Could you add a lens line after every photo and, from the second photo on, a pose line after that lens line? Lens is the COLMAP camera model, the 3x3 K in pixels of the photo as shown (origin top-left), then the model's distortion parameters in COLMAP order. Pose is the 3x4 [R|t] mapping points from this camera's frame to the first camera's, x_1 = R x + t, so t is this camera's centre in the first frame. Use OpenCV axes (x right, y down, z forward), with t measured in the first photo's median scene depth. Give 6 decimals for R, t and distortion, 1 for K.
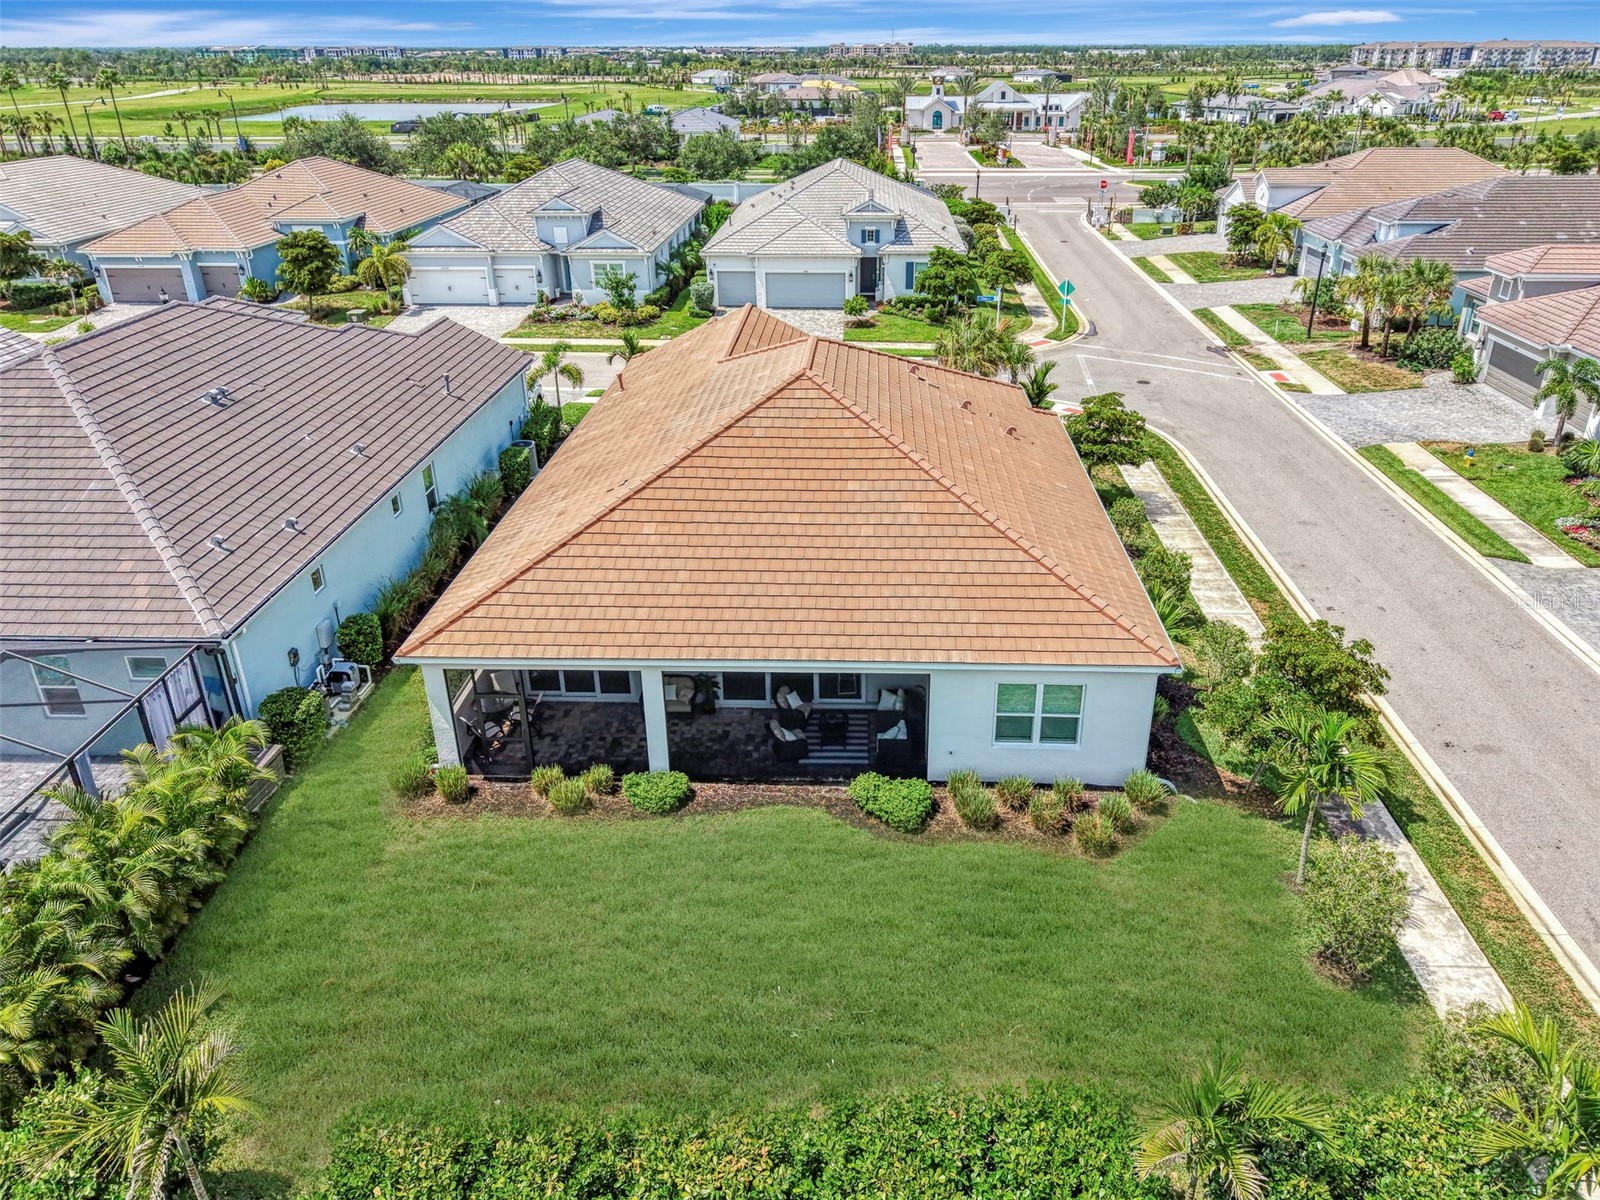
lens RADIAL K [[1075.8, 0, 818.3], [0, 1075.8, 595.1], [0, 0, 1]] dist [0.031641, -0.053802]
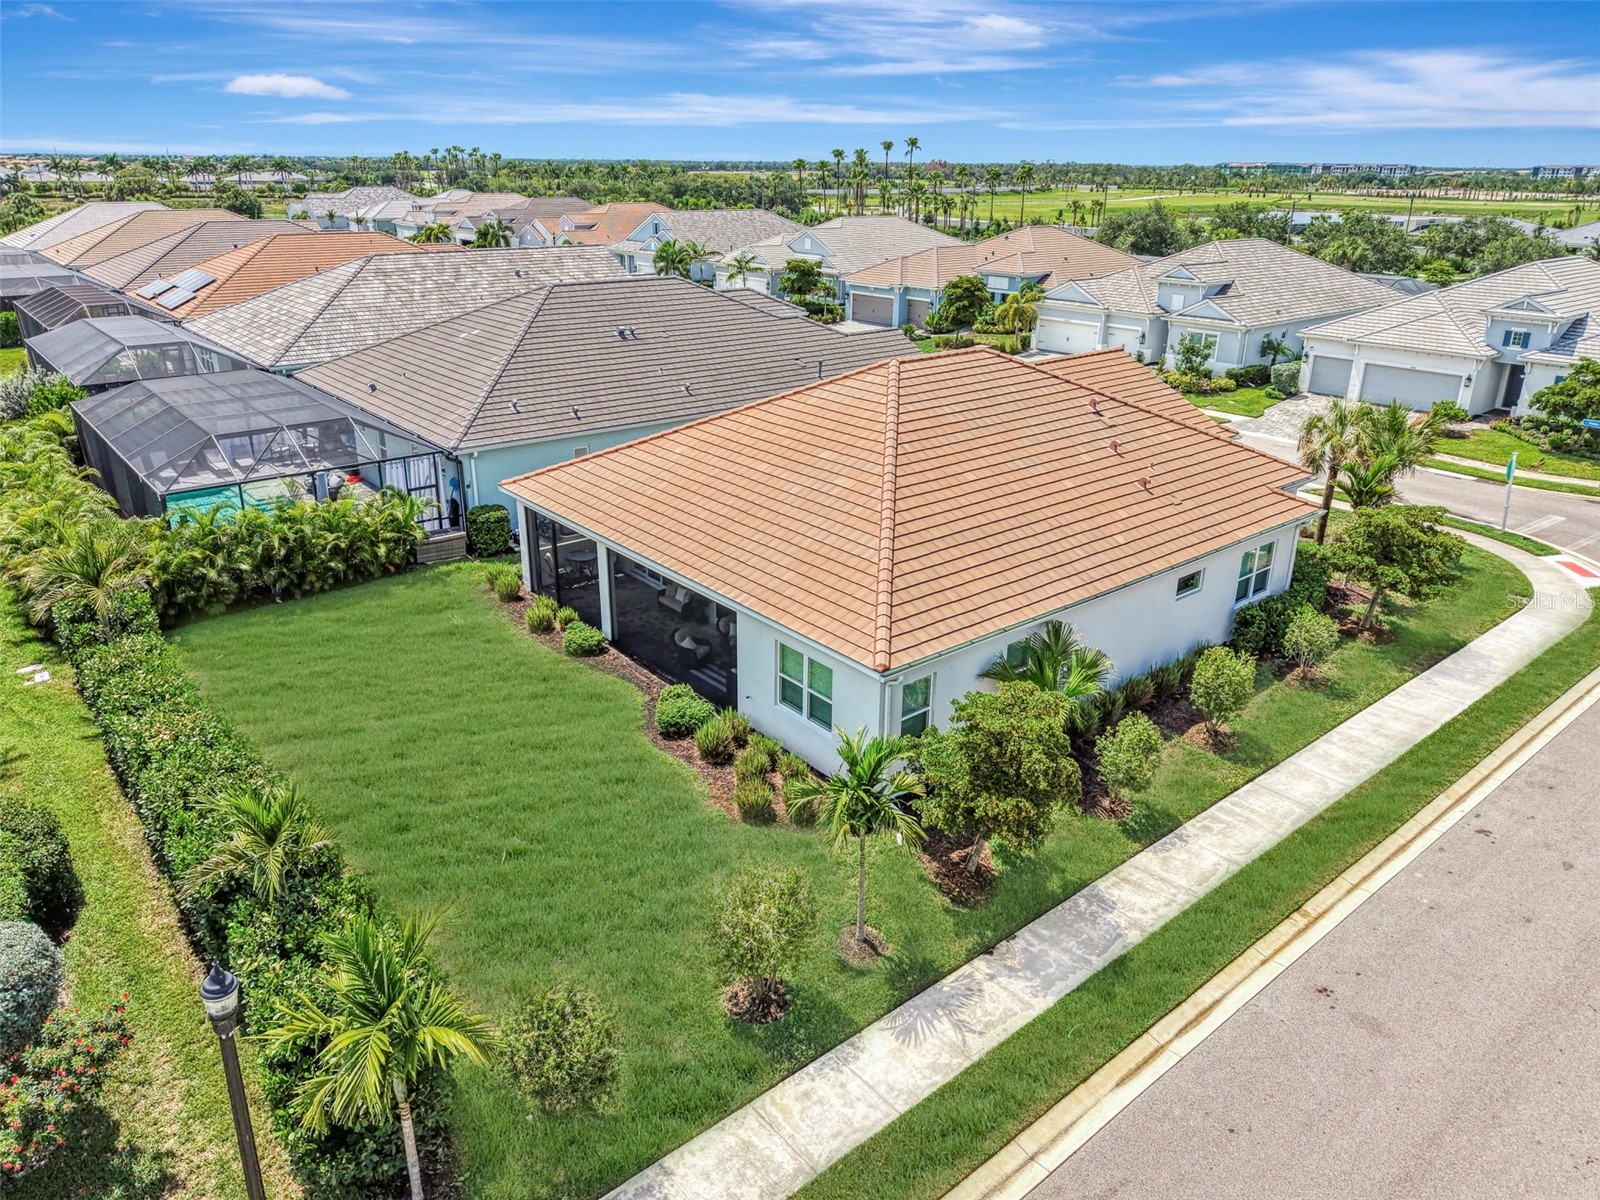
lens RADIAL K [[1044.7, 0, 800.0], [0, 1044.7, 600.0], [0, 0, 1]] dist [-0.004891, -0.004995]
pose [[0.661123, 0.289534, -0.692161, 0.439365], [-0.341050, 0.937691, 0.066483, -0.015100], [0.668282, 0.192108, 0.718675, 0.142870]]
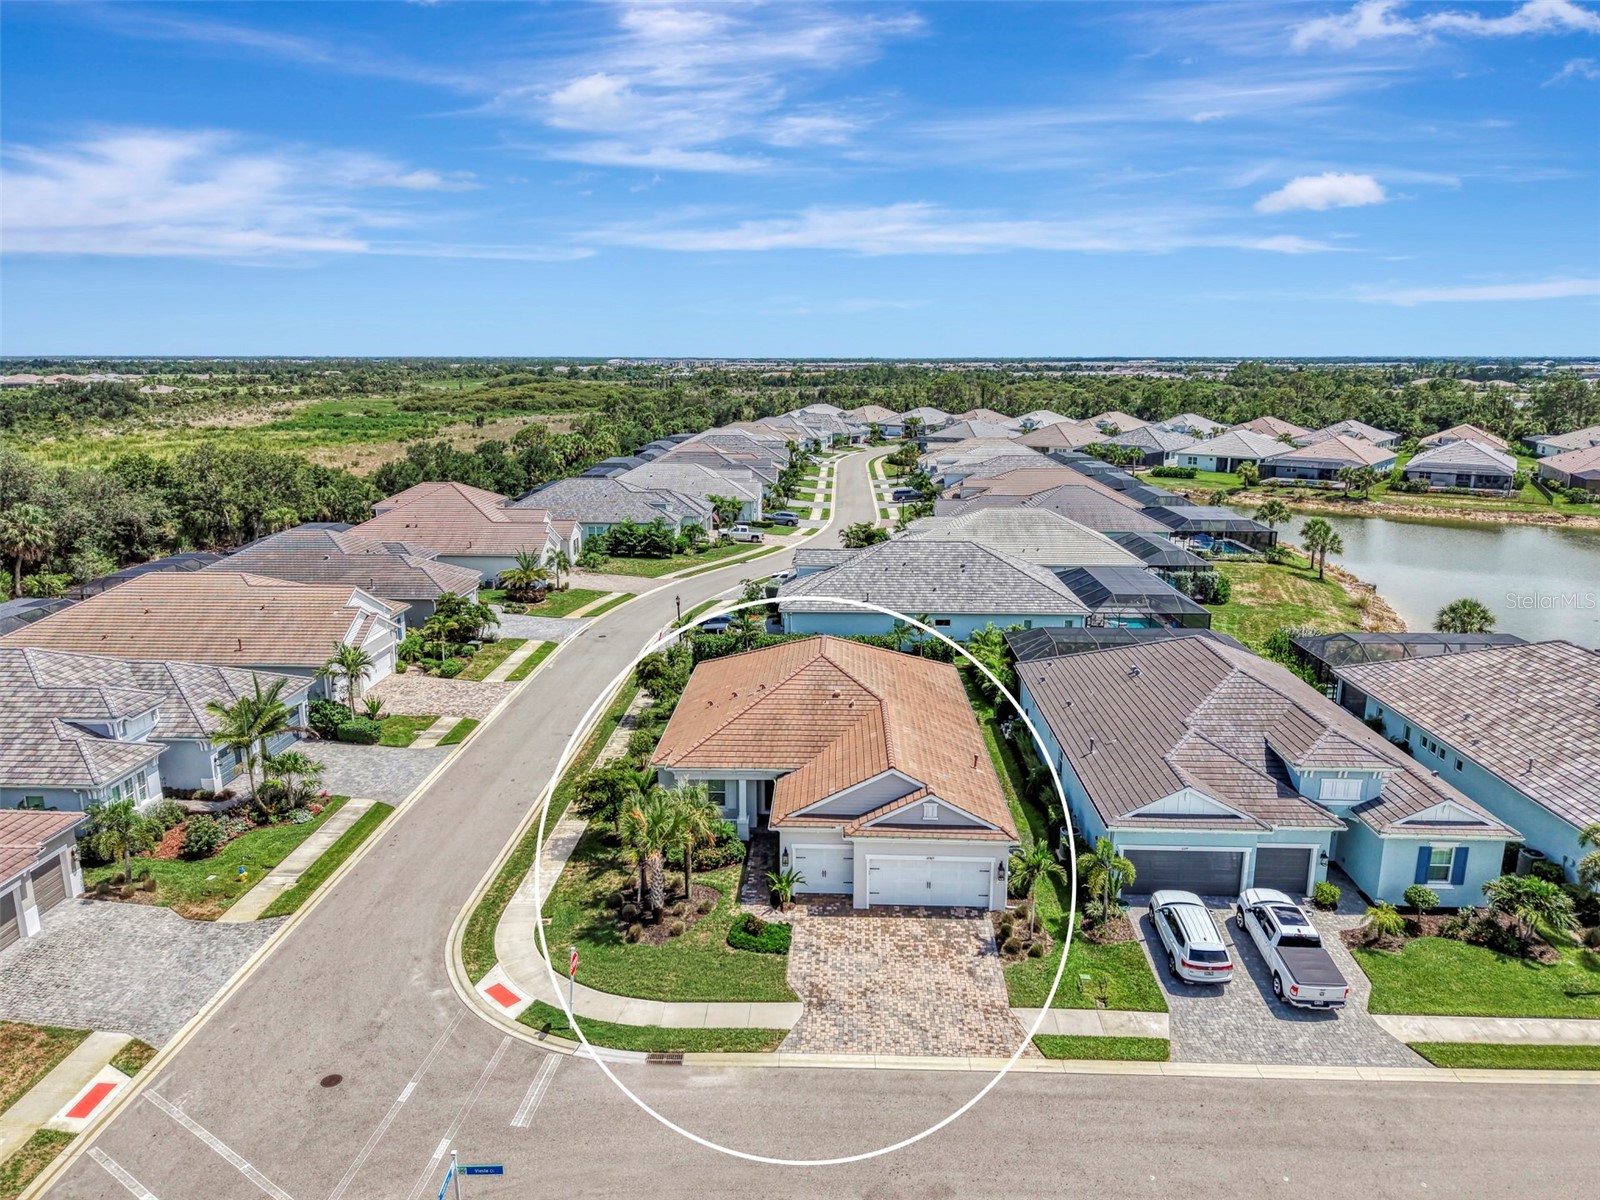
lens RADIAL K [[1069.5, 0, 793.7], [0, 1069.5, 590.5], [0, 0, 1]] dist [0.025519, -0.004818]
pose [[-0.999962, 0.007579, 0.004227, 0.020733], [0.008543, 0.773863, 0.633295, -1.012420], [0.001528, 0.633307, -0.773899, 1.604847]]
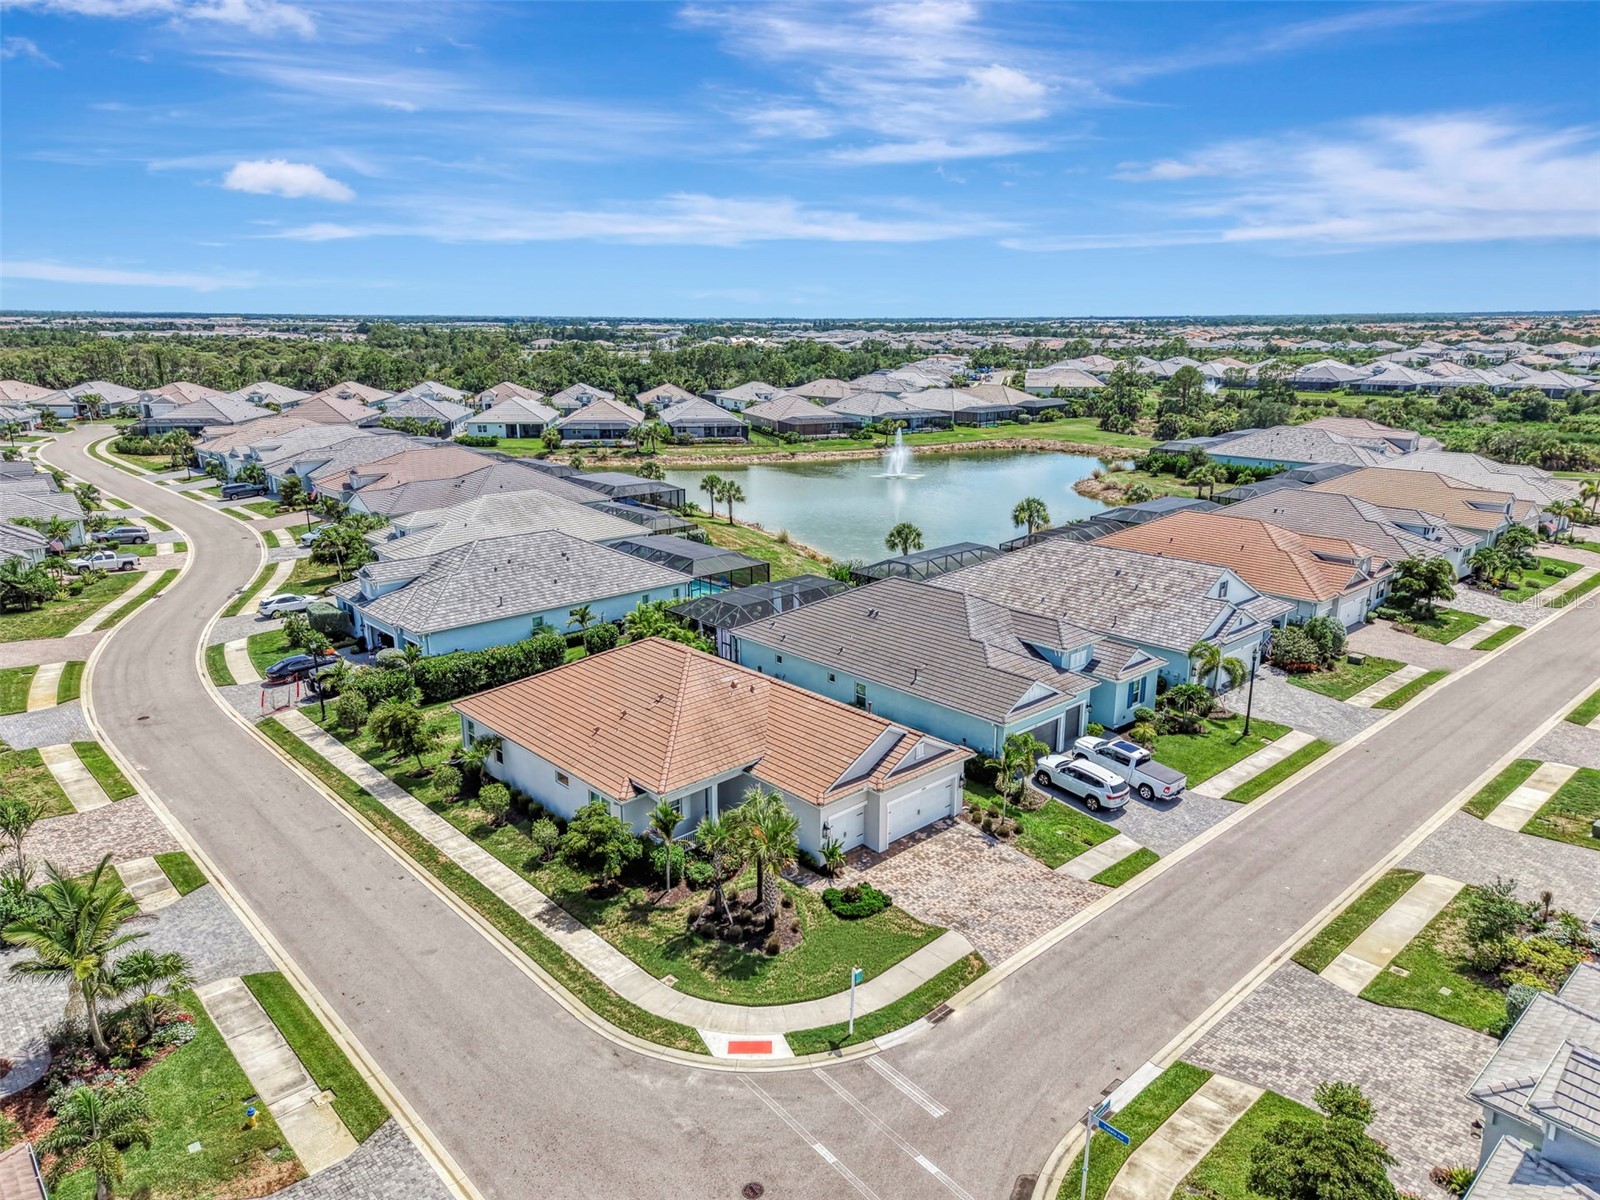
lens RADIAL K [[1066.2, 0, 795.1], [0, 1066.2, 630.5], [0, 0, 1]] dist [0.101274, -0.073991]
pose [[-0.707201, 0.206859, -0.676074, 0.758351], [-0.315081, 0.763821, 0.563295, -0.940666], [0.632923, 0.611381, -0.474997, 1.355523]]
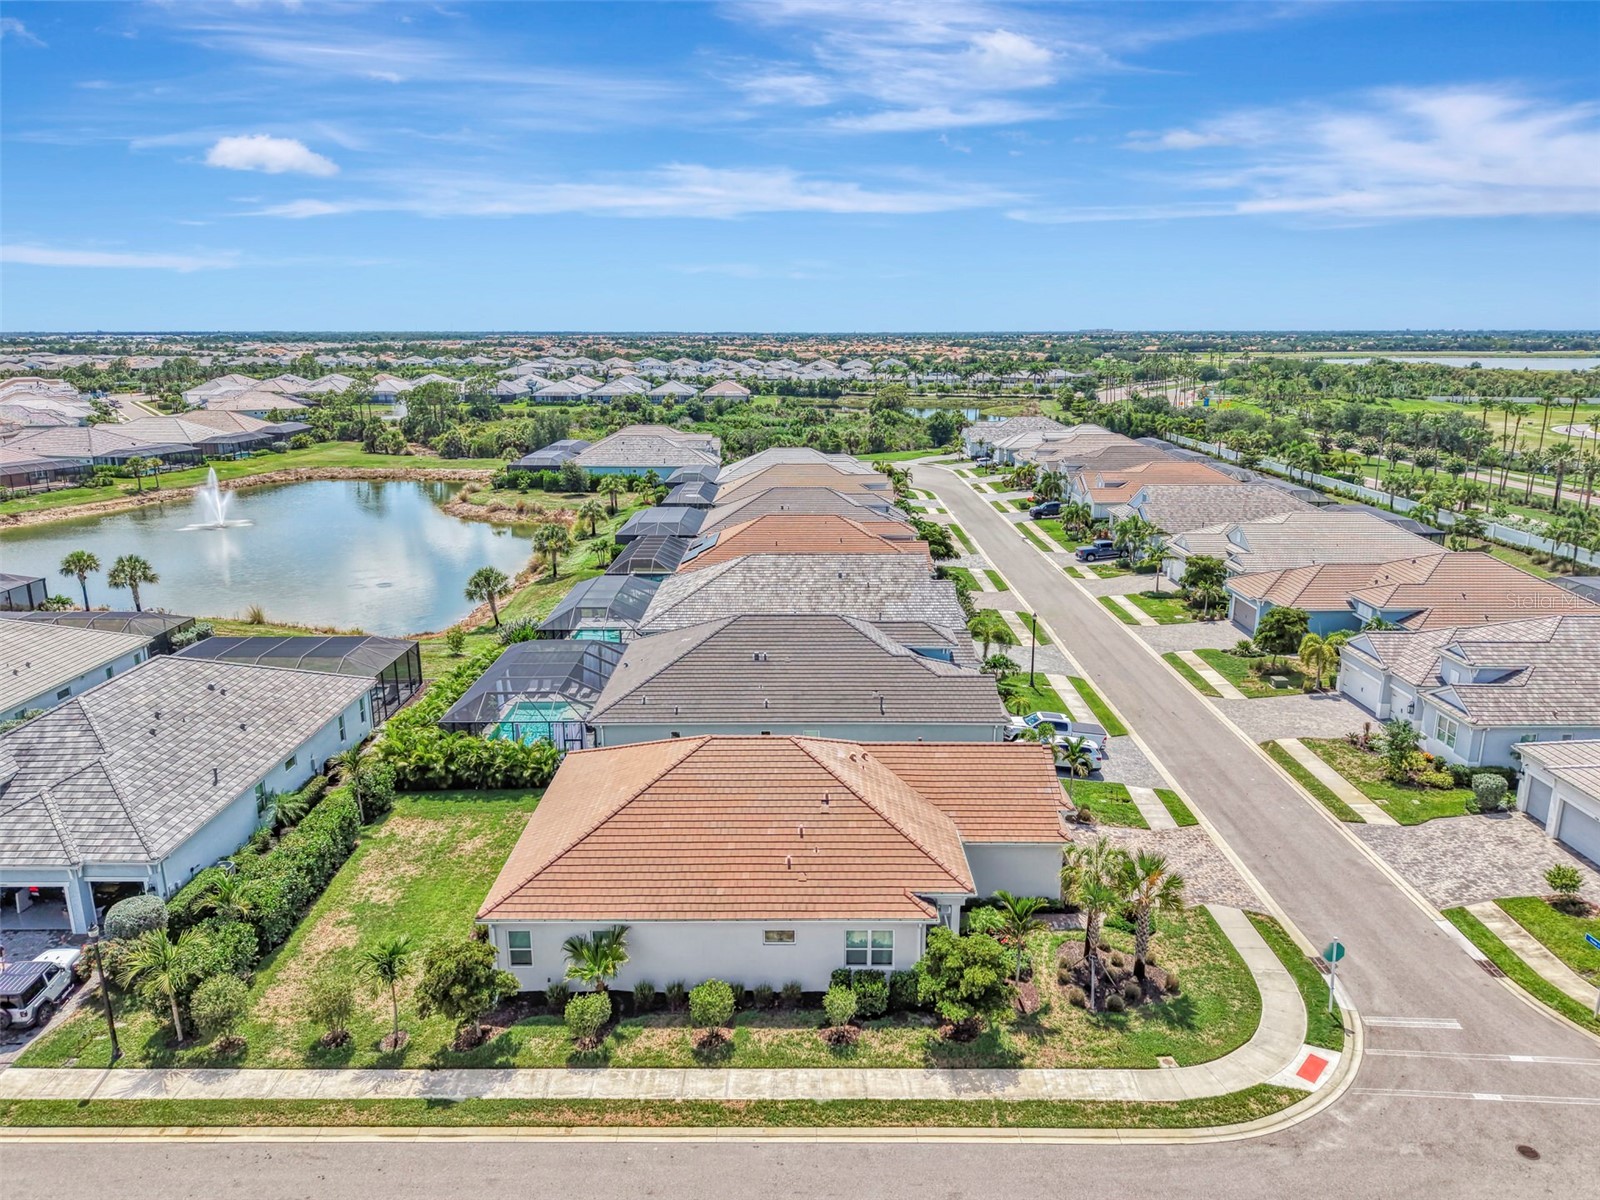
lens RADIAL K [[1077.2, 0, 824.6], [0, 1077.2, 668.3], [0, 0, 1]] dist [0.011132, 0.000397]
pose [[0.049730, 0.308865, -0.949805, 0.959226], [-0.451700, 0.855122, 0.254426, -0.499792], [0.890783, 0.416374, 0.182040, 0.499821]]
